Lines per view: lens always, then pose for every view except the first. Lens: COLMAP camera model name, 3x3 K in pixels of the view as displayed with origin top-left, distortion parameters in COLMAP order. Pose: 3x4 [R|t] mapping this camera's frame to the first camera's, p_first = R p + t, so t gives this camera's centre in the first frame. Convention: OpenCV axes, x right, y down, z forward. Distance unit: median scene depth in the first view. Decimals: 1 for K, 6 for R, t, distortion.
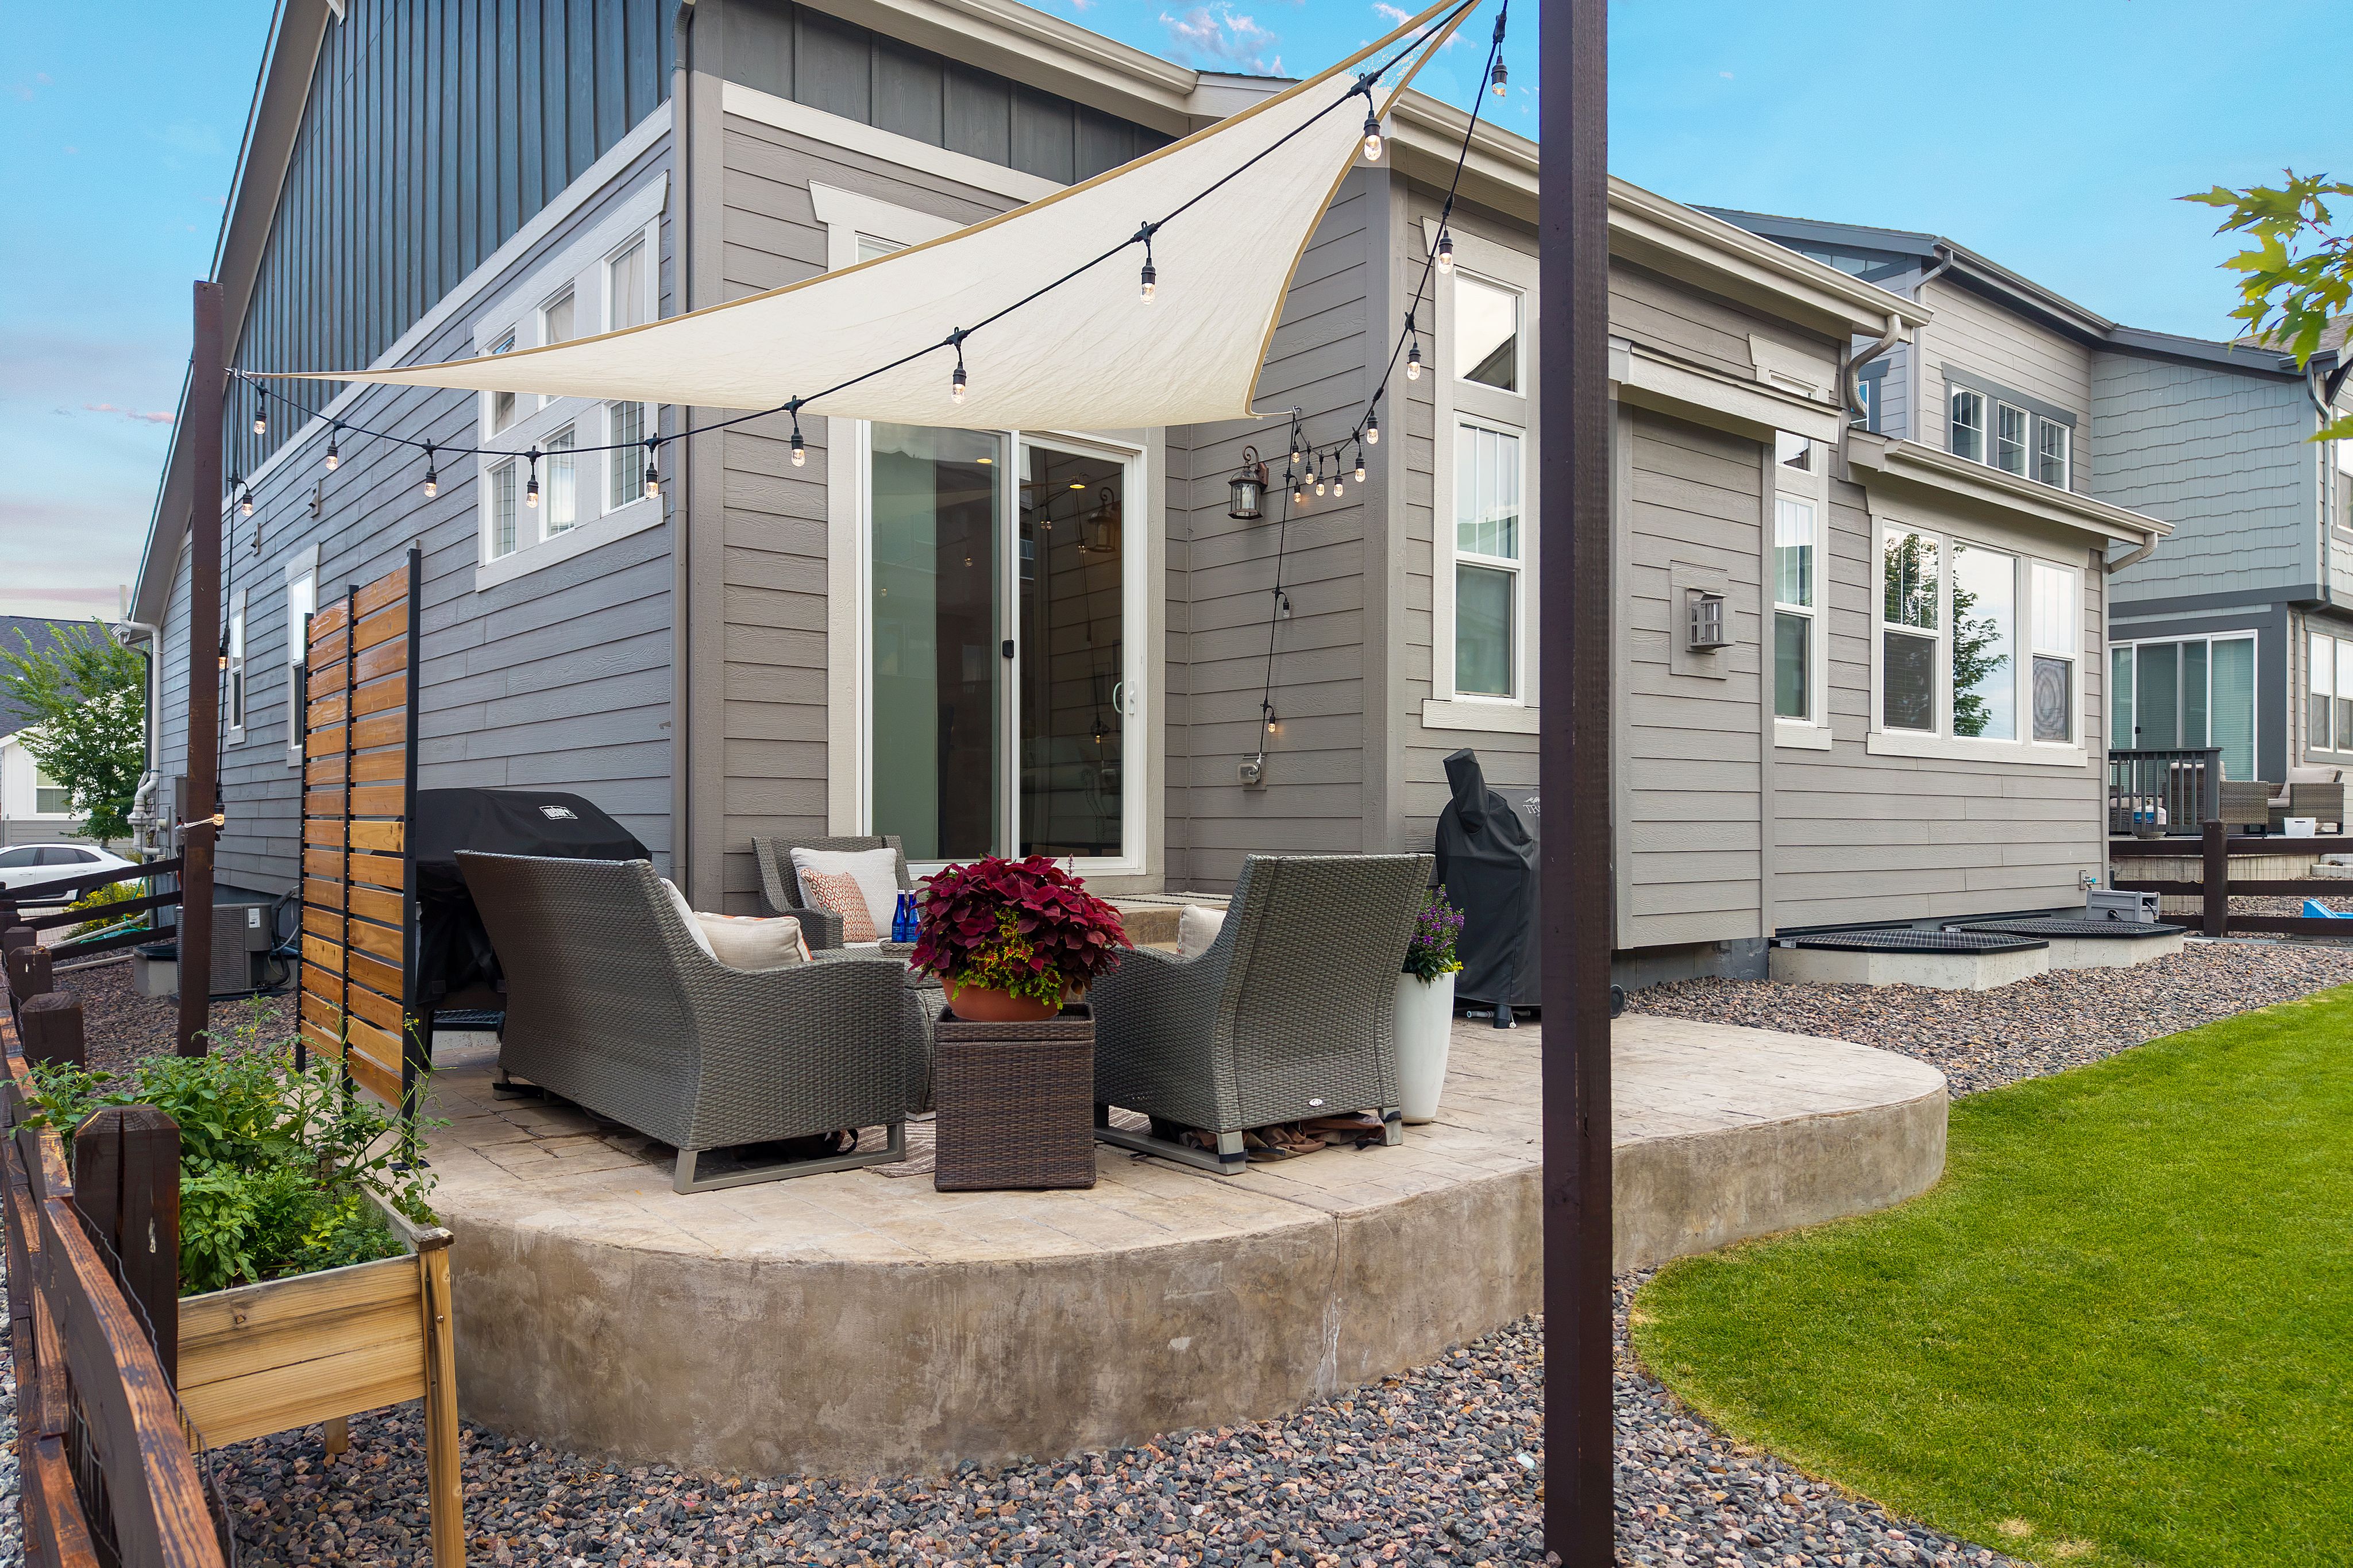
lens RADIAL K [[1568.0, 0, 1171.8], [0, 1568.0, 829.3], [0, 0, 1]] dist [0.061732, -0.086764]
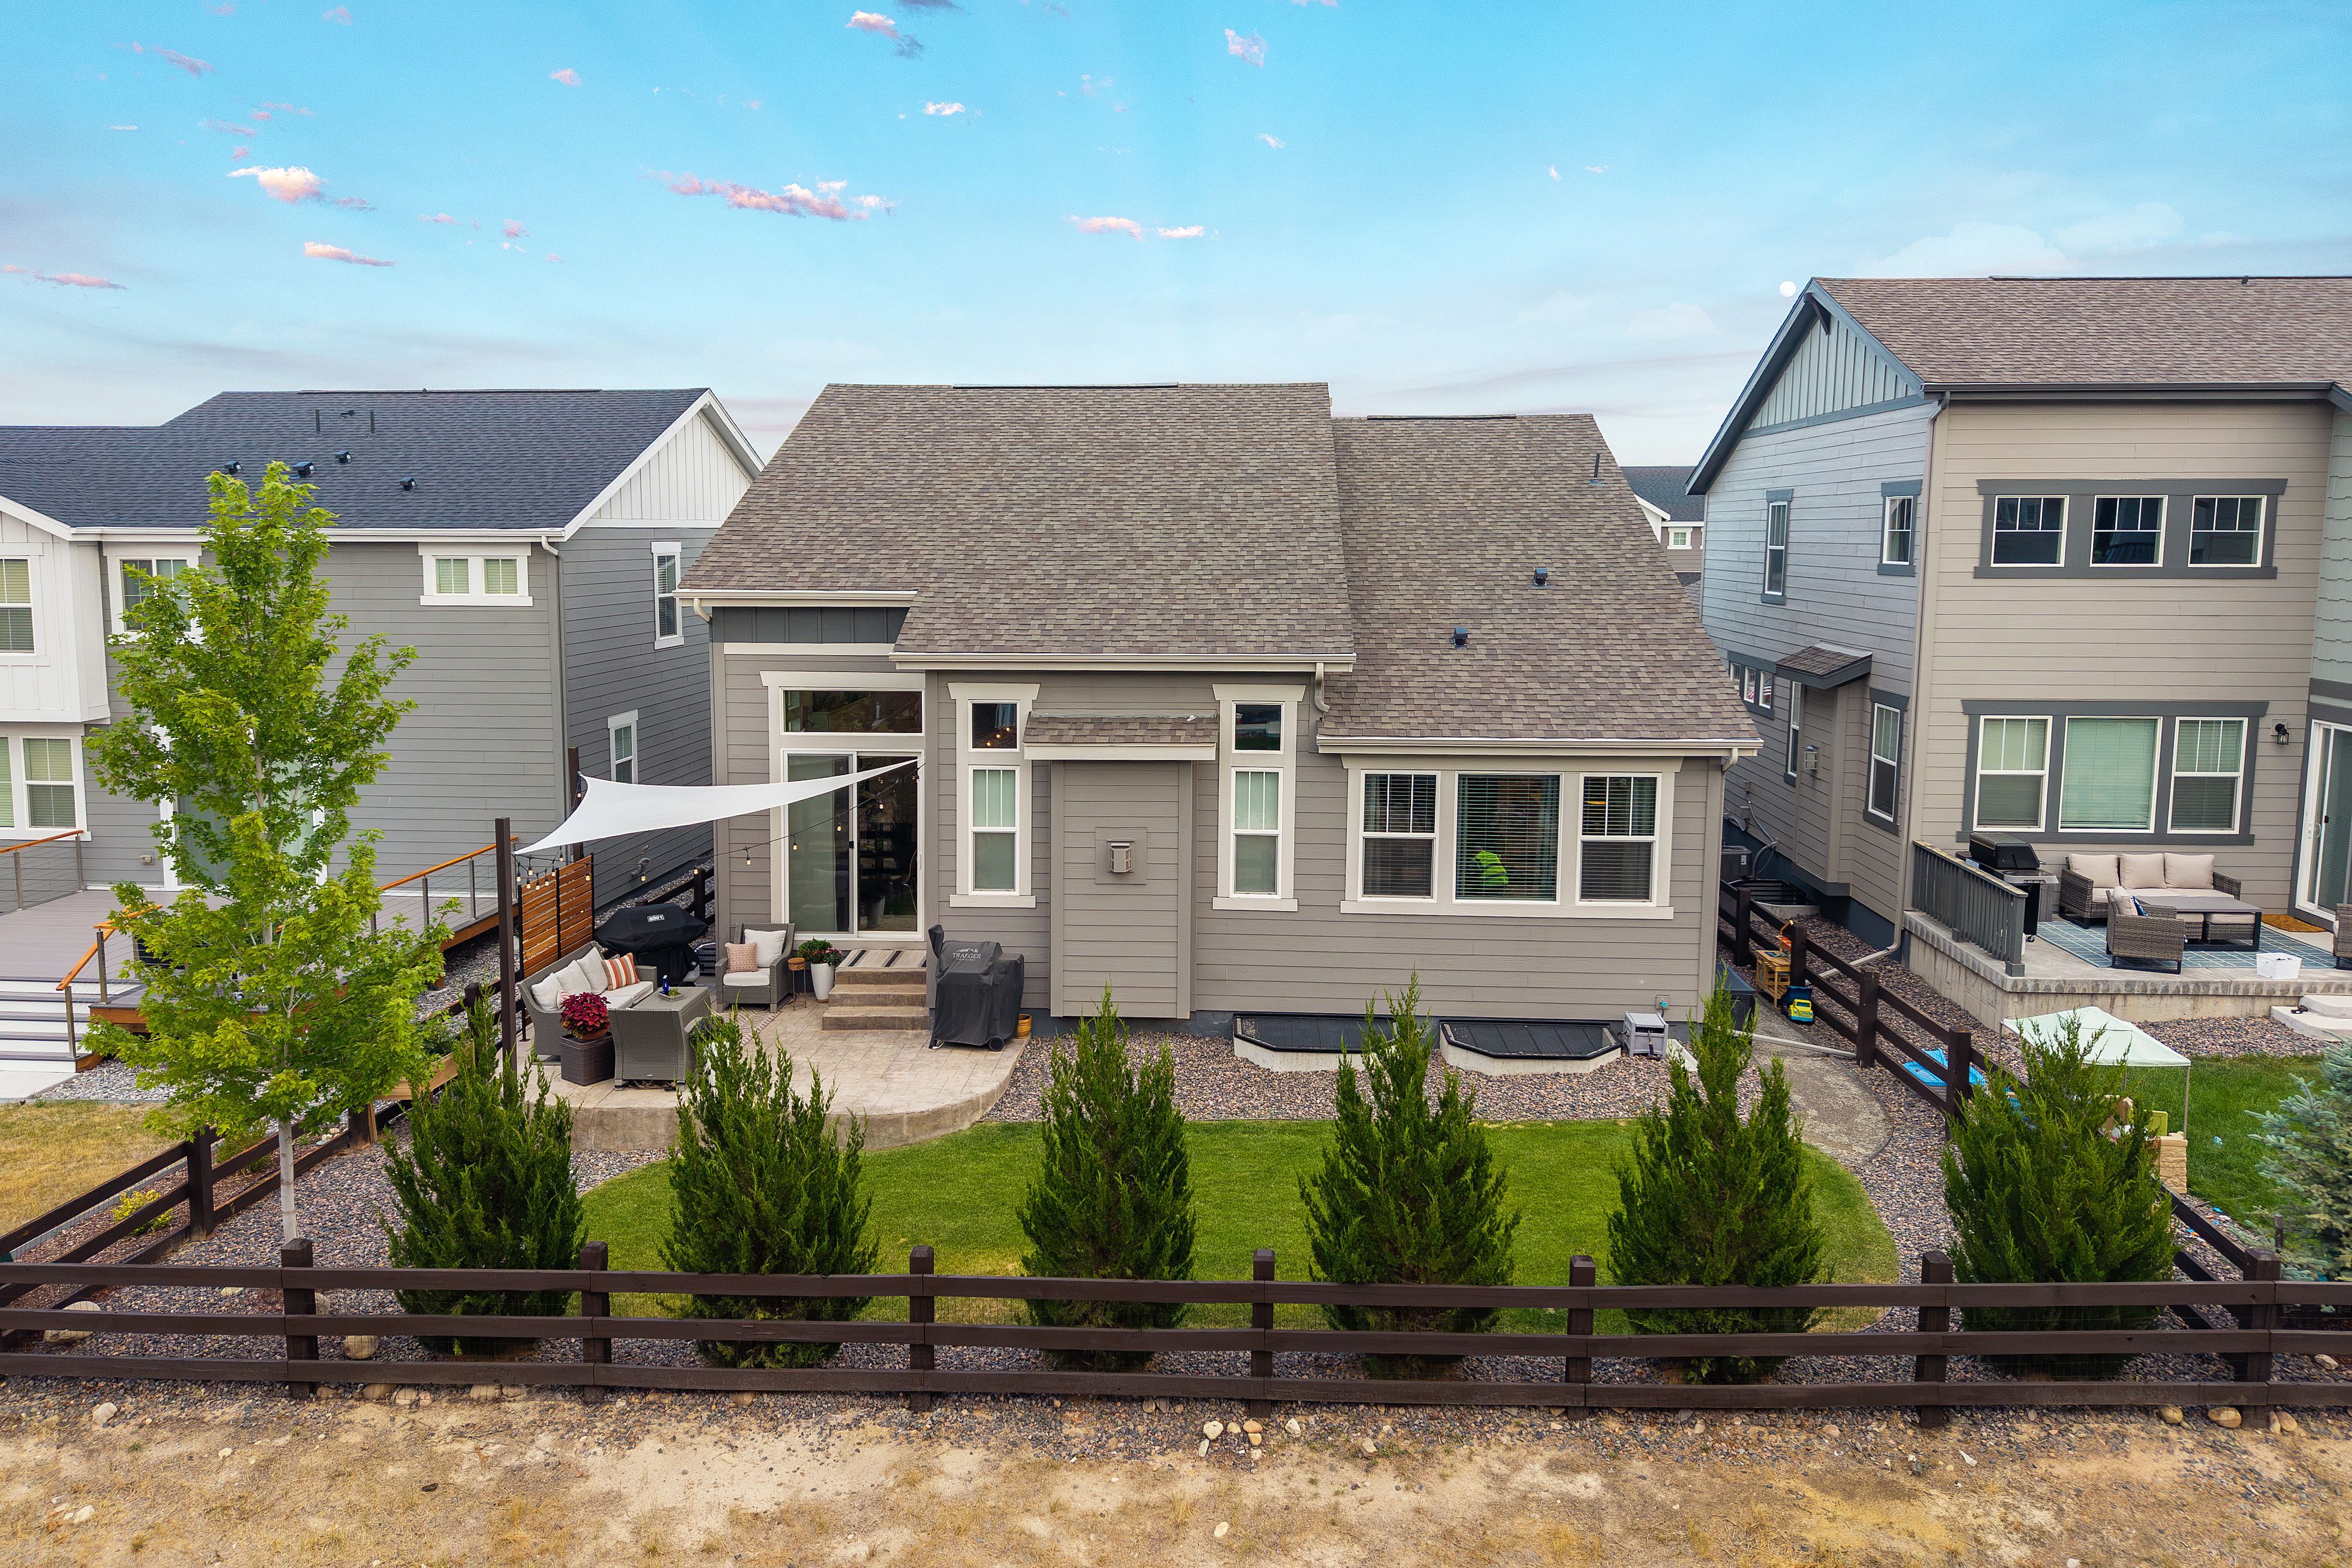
lens RADIAL K [[1659.6, 0, 1185.3], [0, 1659.6, 667.1], [0, 0, 1]] dist [0.040825, -0.059534]
pose [[0.741533, 0.056284, -0.668551, 1.902782], [-0.003542, 0.996789, 0.079989, -0.574442], [0.670907, -0.056947, 0.739352, -0.491700]]
